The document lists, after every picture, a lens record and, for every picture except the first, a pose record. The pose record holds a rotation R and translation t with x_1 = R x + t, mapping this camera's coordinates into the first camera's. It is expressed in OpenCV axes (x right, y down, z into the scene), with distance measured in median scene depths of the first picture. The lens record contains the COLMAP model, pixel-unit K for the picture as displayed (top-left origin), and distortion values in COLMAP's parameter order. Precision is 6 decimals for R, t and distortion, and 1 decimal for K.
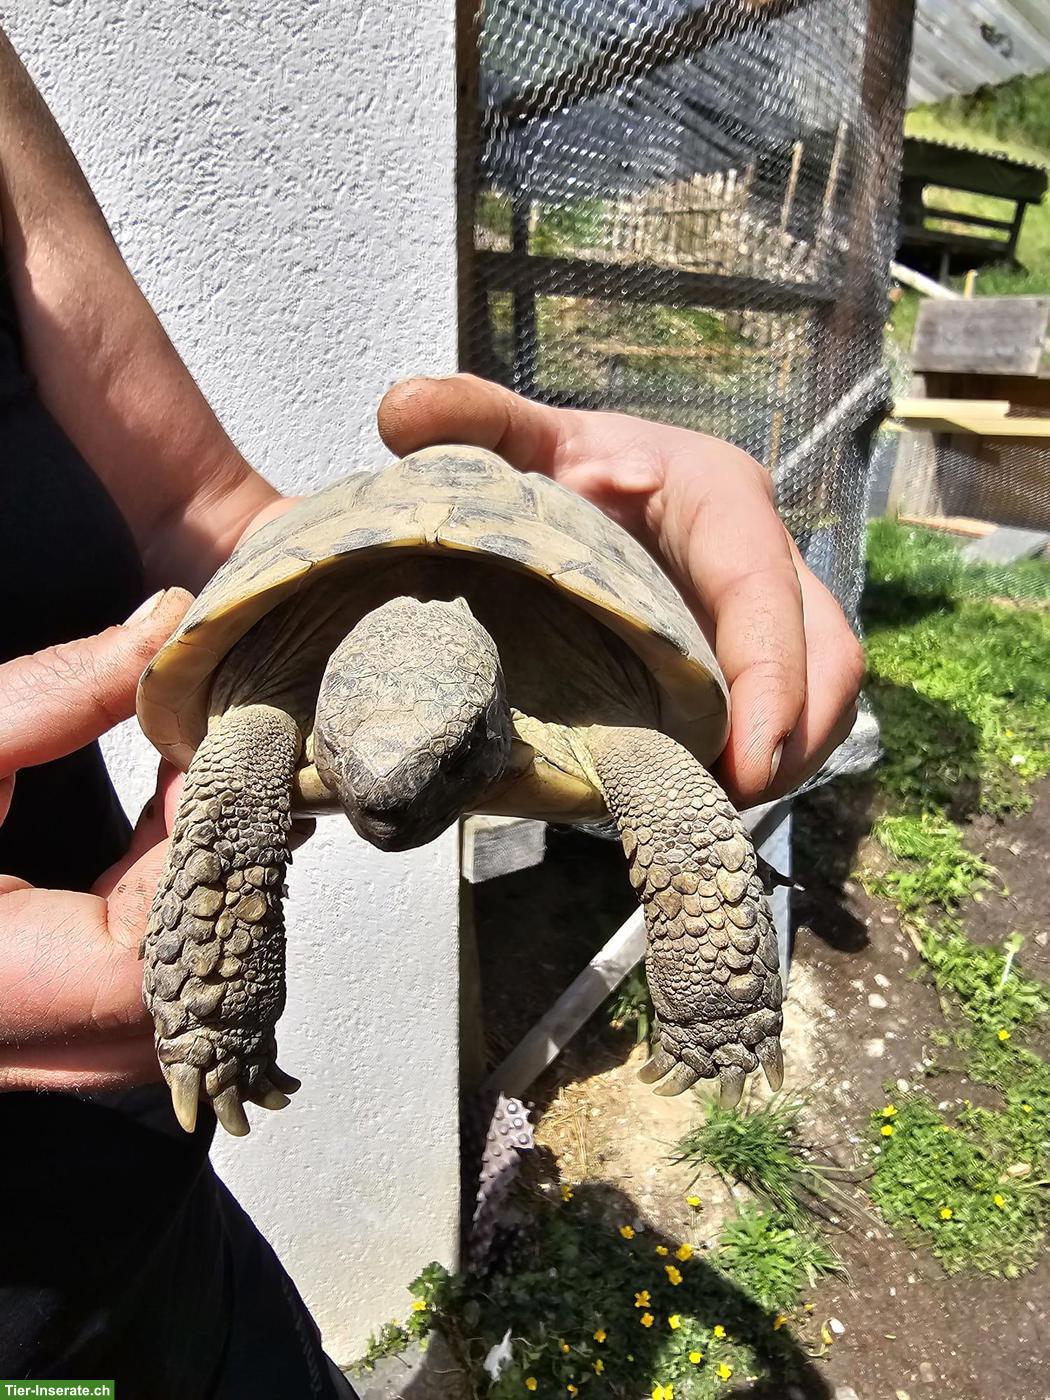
lens RADIAL K [[953.9, 0, 517.6], [0, 953.9, 694.3], [0, 0, 1]] dist [0.006147, -0.002871]
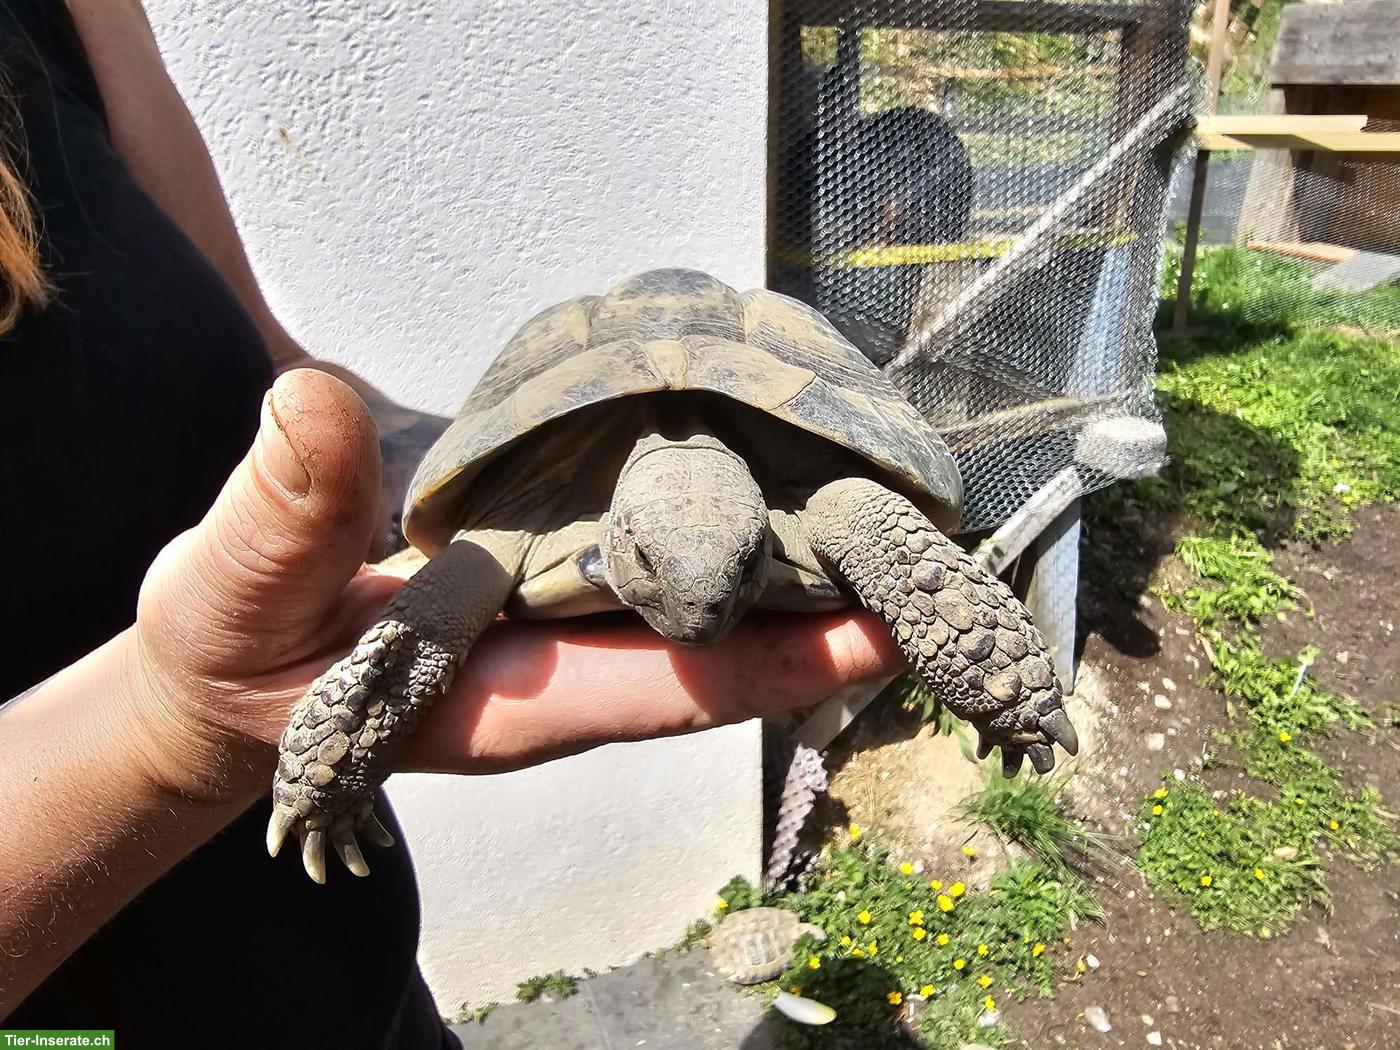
lens RADIAL K [[978.1, 0, 704.8], [0, 978.1, 522.7], [0, 0, 1]] dist [0.004011, -0.007623]
pose [[0.989225, 0.024252, -0.144378, 0.027185], [-0.012624, 0.996641, 0.080916, 0.043633], [0.145856, -0.078222, 0.986209, -0.135356]]
